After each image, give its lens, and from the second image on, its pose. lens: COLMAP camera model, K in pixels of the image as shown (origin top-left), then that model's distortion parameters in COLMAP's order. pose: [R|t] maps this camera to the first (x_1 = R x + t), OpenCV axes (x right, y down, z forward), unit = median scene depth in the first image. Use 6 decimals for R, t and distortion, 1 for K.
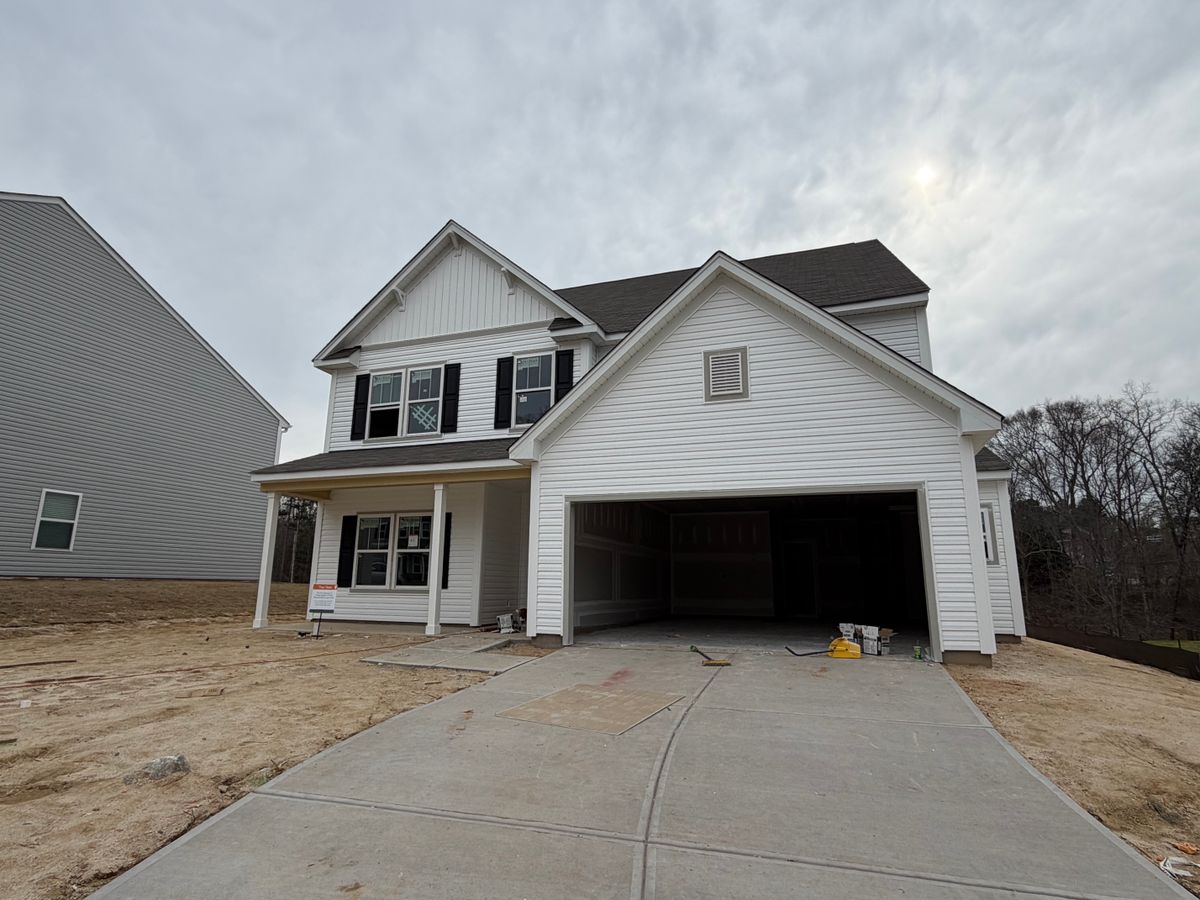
lens RADIAL K [[647.9, 0, 600.0], [0, 647.9, 450.0], [0, 0, 1]] dist [0.000003, 0.000074]
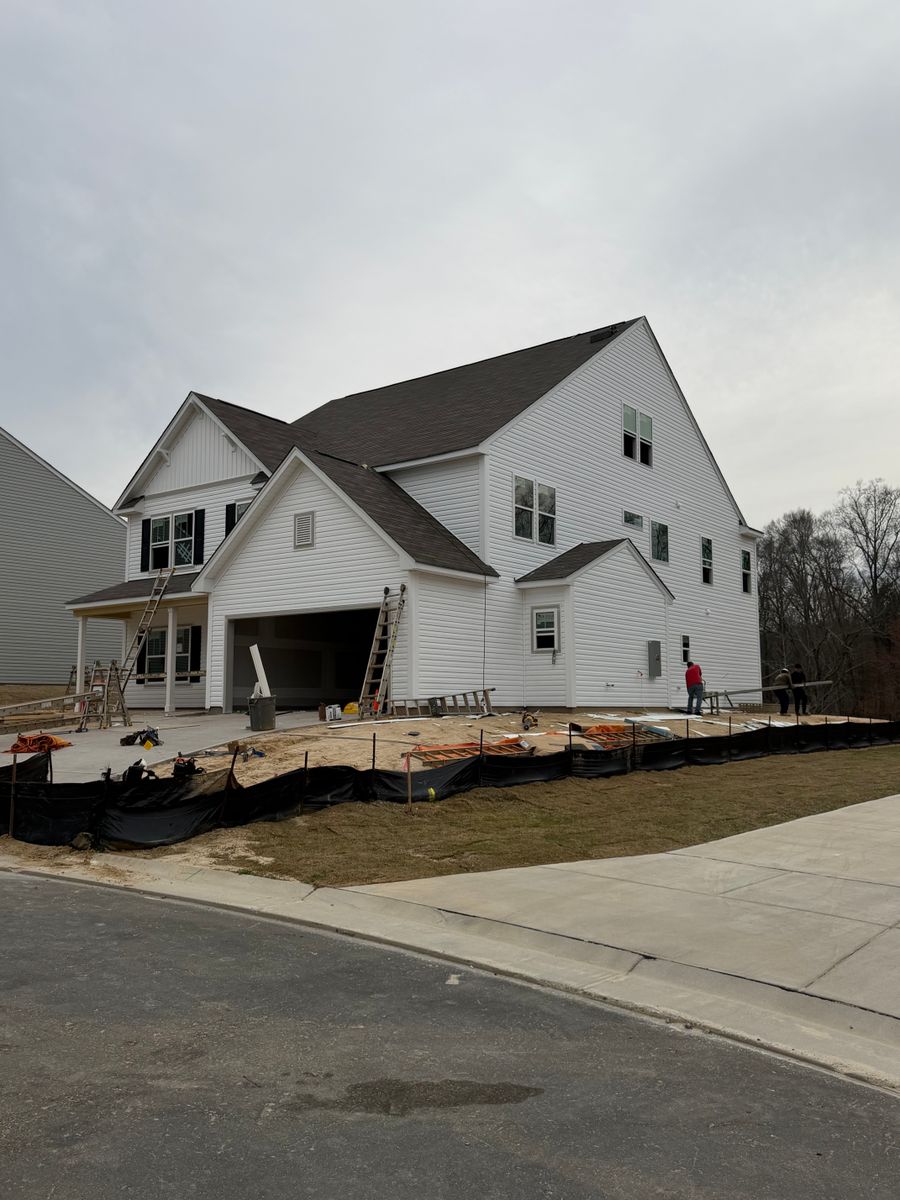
lens RADIAL K [[956.6, 0, 450.0], [0, 956.6, 600.0], [0, 0, 1]] dist [0.091247, -0.000435]
pose [[0.956755, -0.043789, -0.287582, 0.778737], [0.072776, 0.993199, 0.090886, -0.092095], [0.281646, -0.107884, 0.953434, -0.687630]]
